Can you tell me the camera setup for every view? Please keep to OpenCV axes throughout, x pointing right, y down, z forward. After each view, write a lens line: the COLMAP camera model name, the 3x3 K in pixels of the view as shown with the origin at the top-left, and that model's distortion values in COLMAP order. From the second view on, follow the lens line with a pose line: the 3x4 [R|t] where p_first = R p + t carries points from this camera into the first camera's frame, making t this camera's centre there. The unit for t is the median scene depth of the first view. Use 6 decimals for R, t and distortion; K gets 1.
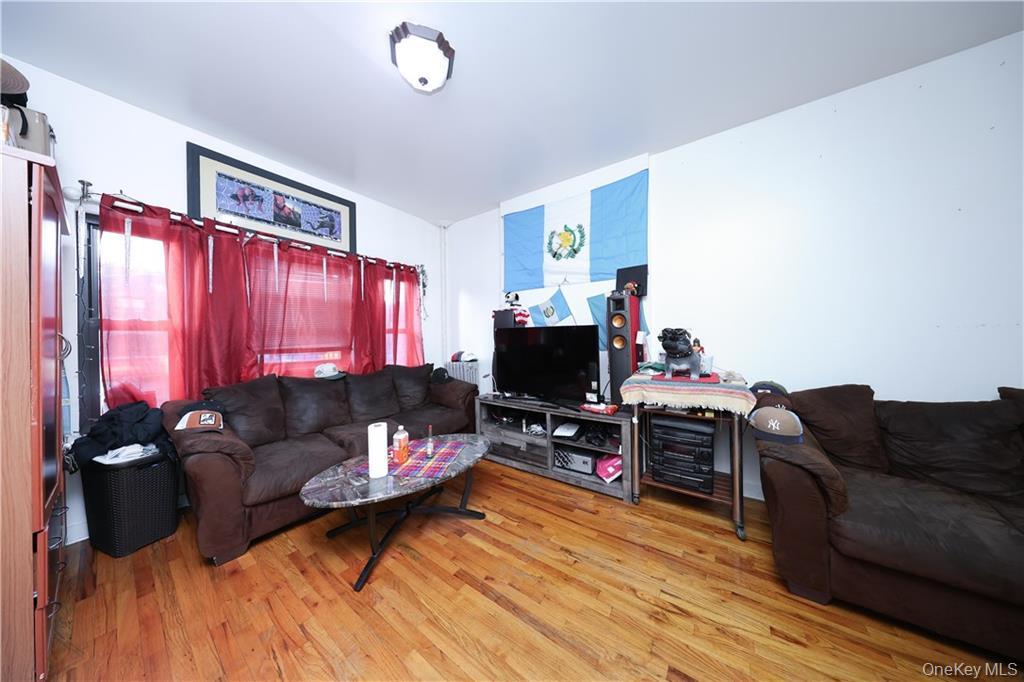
lens RADIAL K [[295.4, 0, 512.0], [0, 295.4, 341.0], [0, 0, 1]] dist [-0.000196, -0.000037]
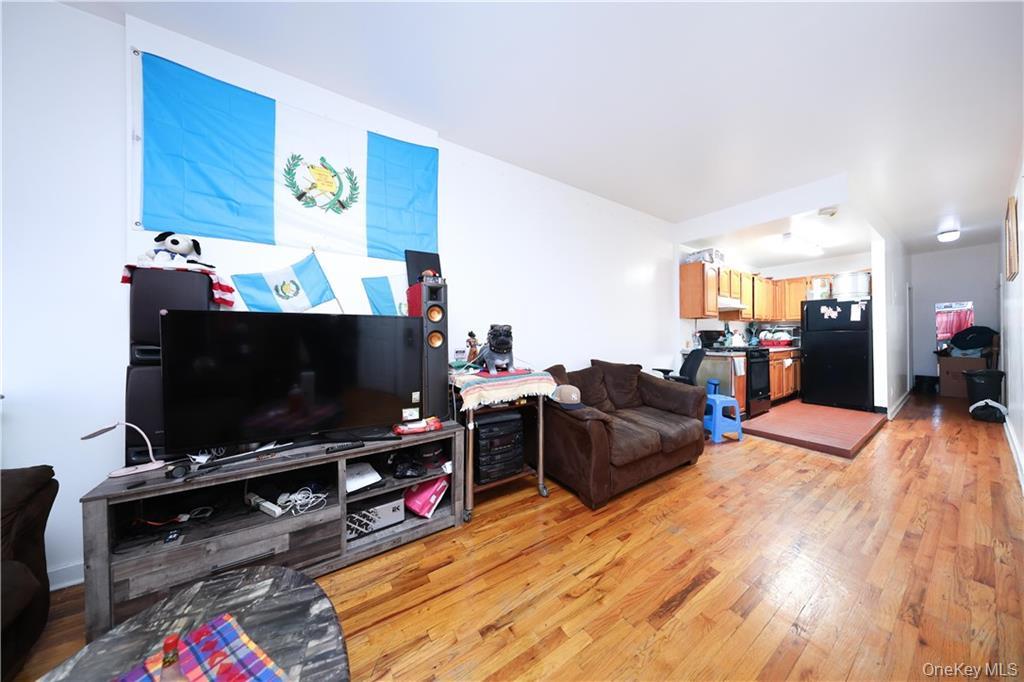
lens RADIAL K [[304.5, 0, 510.7], [0, 304.5, 336.6], [0, 0, 1]] dist [0.000030, -0.000017]
pose [[0.363229, 0.006897, 0.931674, -0.319353], [0.013405, 0.999830, -0.012628, 0.009280], [-0.931604, 0.017076, 0.363075, 0.442981]]
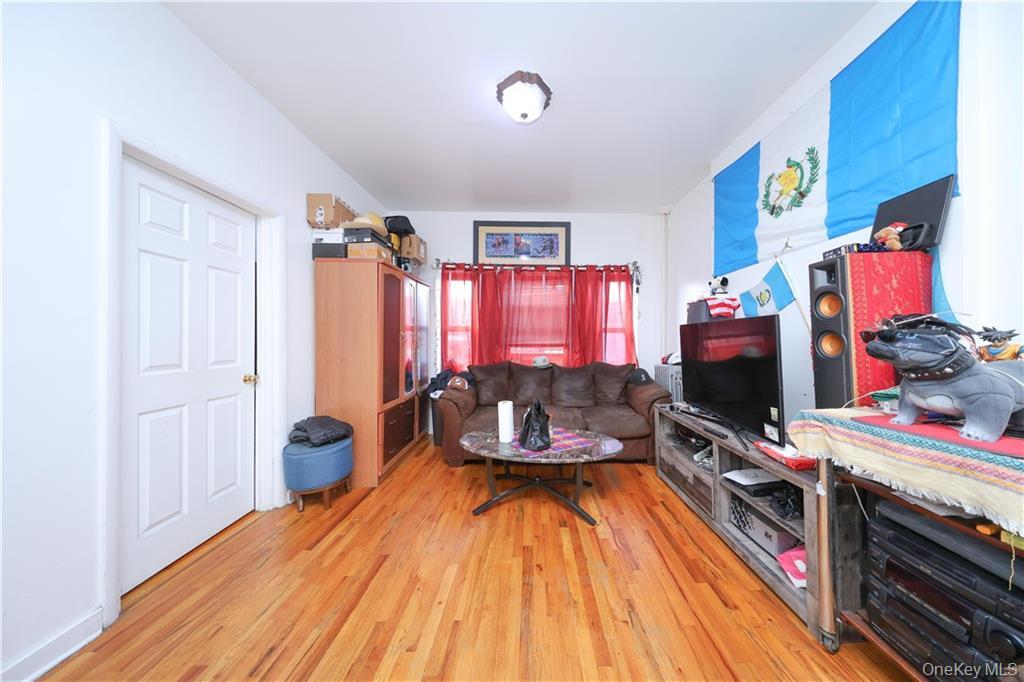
lens RADIAL K [[304.9, 0, 532.6], [0, 304.9, 341.0], [0, 0, 1]] dist [-0.000158, -0.000032]
pose [[0.586978, 0.014322, -0.809476, 0.445108], [-0.017679, 0.999832, 0.004871, 0.005350], [0.809410, 0.011452, 0.587132, 0.202404]]
